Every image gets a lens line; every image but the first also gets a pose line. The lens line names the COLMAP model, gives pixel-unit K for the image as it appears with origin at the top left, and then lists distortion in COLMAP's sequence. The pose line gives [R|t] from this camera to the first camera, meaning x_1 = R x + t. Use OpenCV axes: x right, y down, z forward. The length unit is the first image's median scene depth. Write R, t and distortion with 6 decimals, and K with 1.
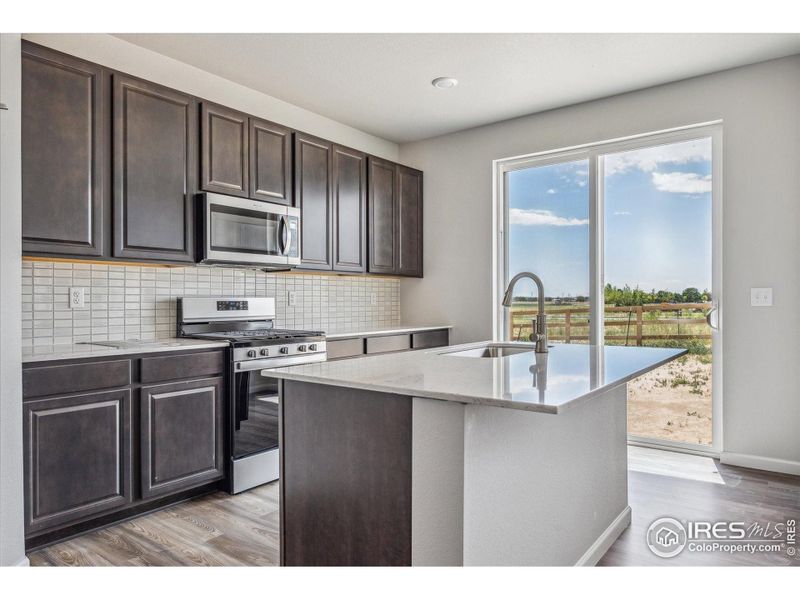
lens RADIAL K [[529.8, 0, 401.9], [0, 529.8, 301.5], [0, 0, 1]] dist [0.002275, 0.001742]
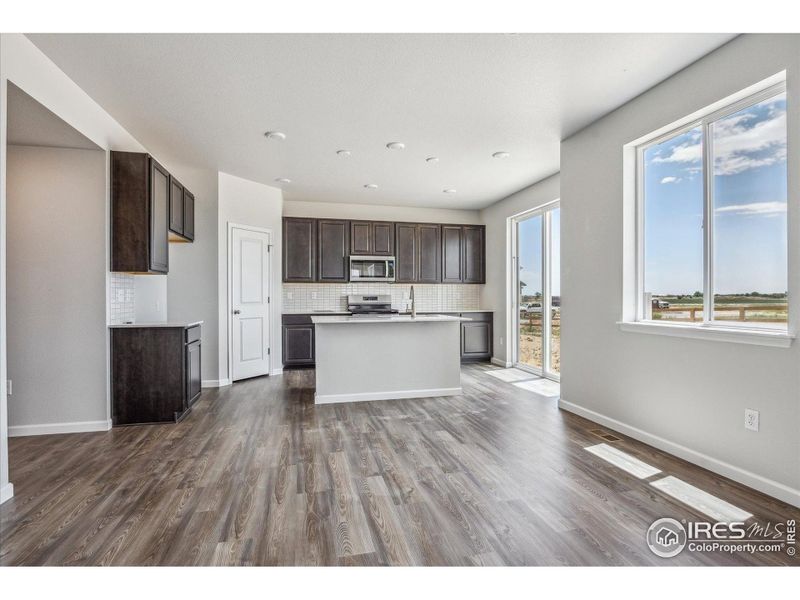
lens RADIAL K [[404.1, 0, 400.0], [0, 404.1, 300.0], [0, 0, 1]] dist [0.002046, 0.000171]
pose [[0.778955, 0.007429, -0.627036, 0.976282], [-0.002206, 0.999956, 0.009106, -0.002539], [0.627076, -0.005710, 0.778937, -0.374390]]
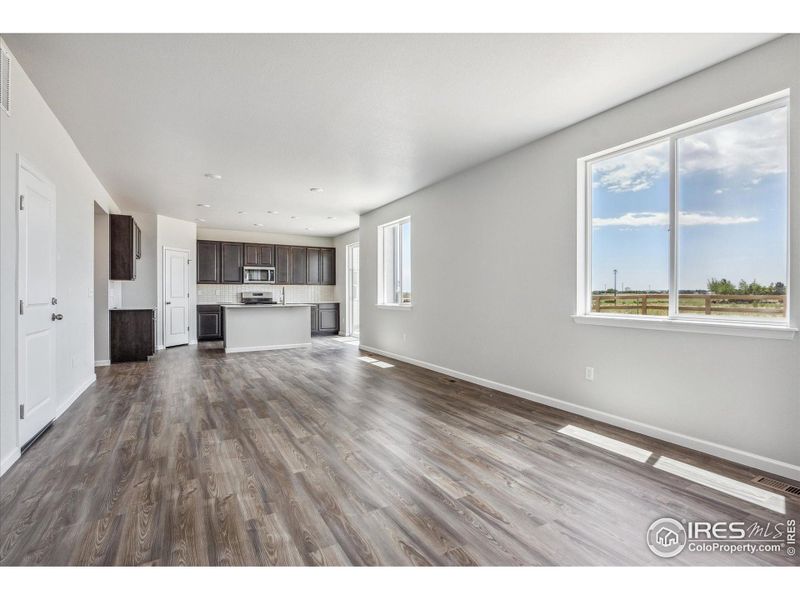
lens RADIAL K [[386.9, 0, 397.6], [0, 386.9, 294.6], [0, 0, 1]] dist [-0.002337, -0.000502]
pose [[0.921221, 0.003742, -0.389022, 1.658467], [-0.002589, 0.999991, 0.003489, -0.003376], [0.389031, -0.002207, 0.921222, -1.125439]]
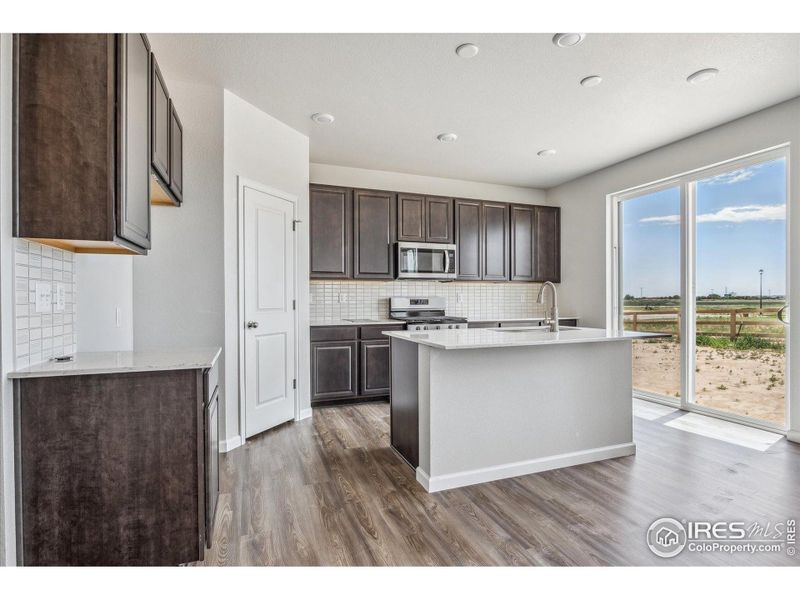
lens RADIAL K [[401.0, 0, 400.7], [0, 401.0, 303.4], [0, 0, 1]] dist [-0.004708, -0.000680]
pose [[0.849228, 0.005214, -0.528000, 0.347889], [-0.000208, 0.999954, 0.009541, -0.000865], [0.528026, -0.007993, 0.849191, -0.184818]]
